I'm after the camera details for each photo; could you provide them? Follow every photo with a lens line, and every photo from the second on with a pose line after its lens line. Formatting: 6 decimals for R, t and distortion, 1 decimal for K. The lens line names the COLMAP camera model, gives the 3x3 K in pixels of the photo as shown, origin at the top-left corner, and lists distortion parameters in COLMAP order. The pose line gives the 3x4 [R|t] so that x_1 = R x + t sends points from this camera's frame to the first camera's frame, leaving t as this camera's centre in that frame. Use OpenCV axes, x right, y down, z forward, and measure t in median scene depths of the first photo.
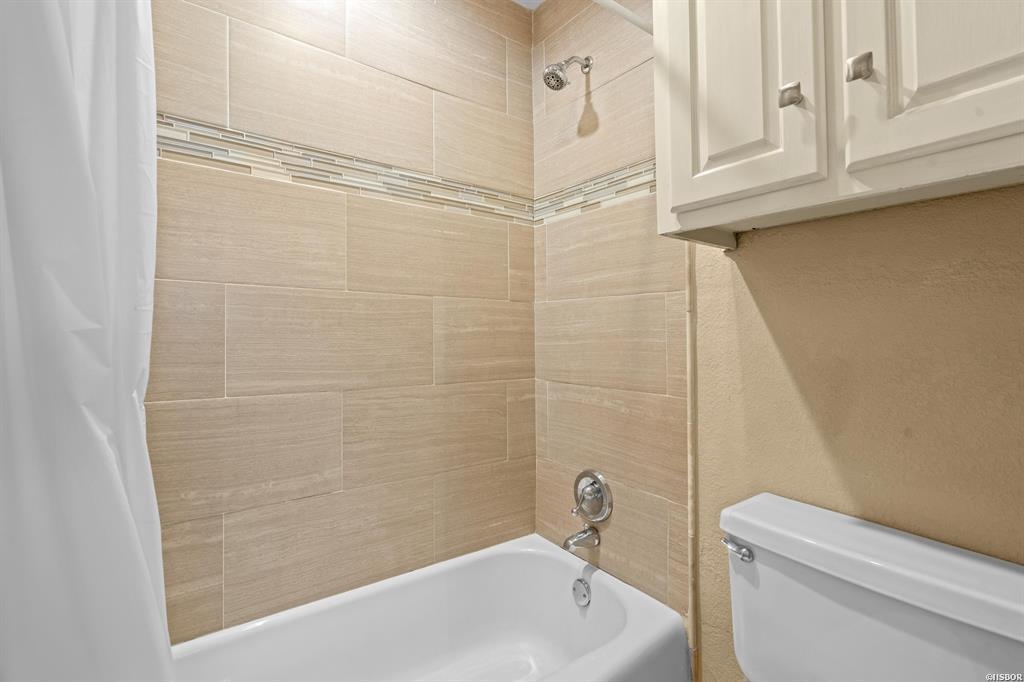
lens RADIAL K [[470.5, 0, 513.1], [0, 470.5, 336.8], [0, 0, 1]] dist [-0.001021, 0.001683]
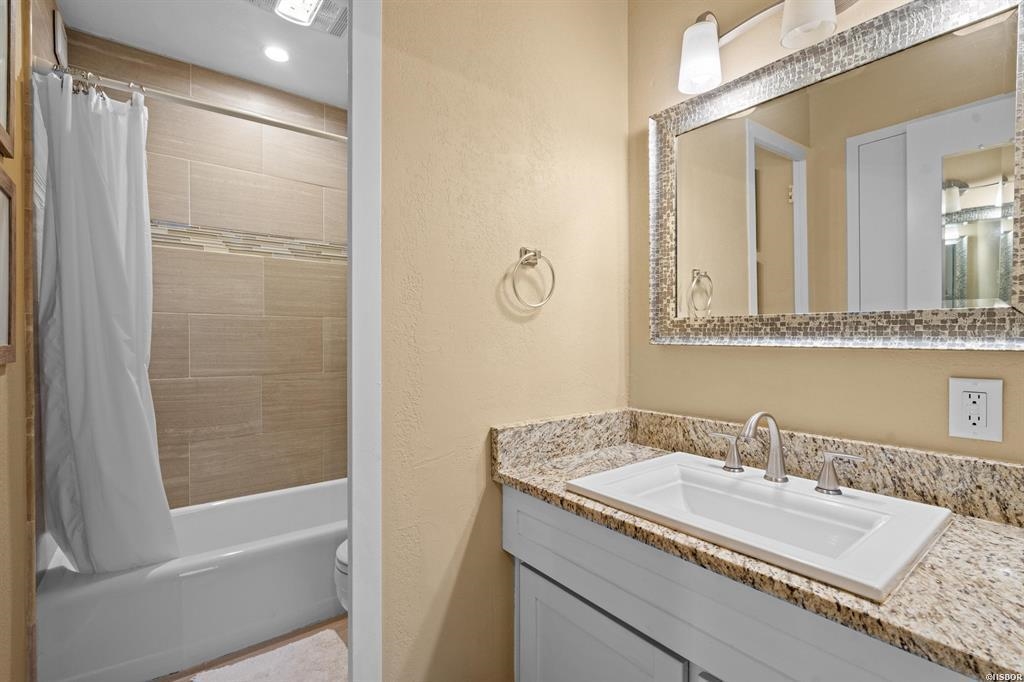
lens RADIAL K [[470.5, 0, 510.4], [0, 470.5, 342.2], [0, 0, 1]] dist [-0.001021, 0.001683]
pose [[0.999698, -0.015281, 0.019257, 0.512797], [0.015388, 0.999867, -0.005439, 0.021055], [-0.019171, 0.005733, 0.999800, -0.724194]]
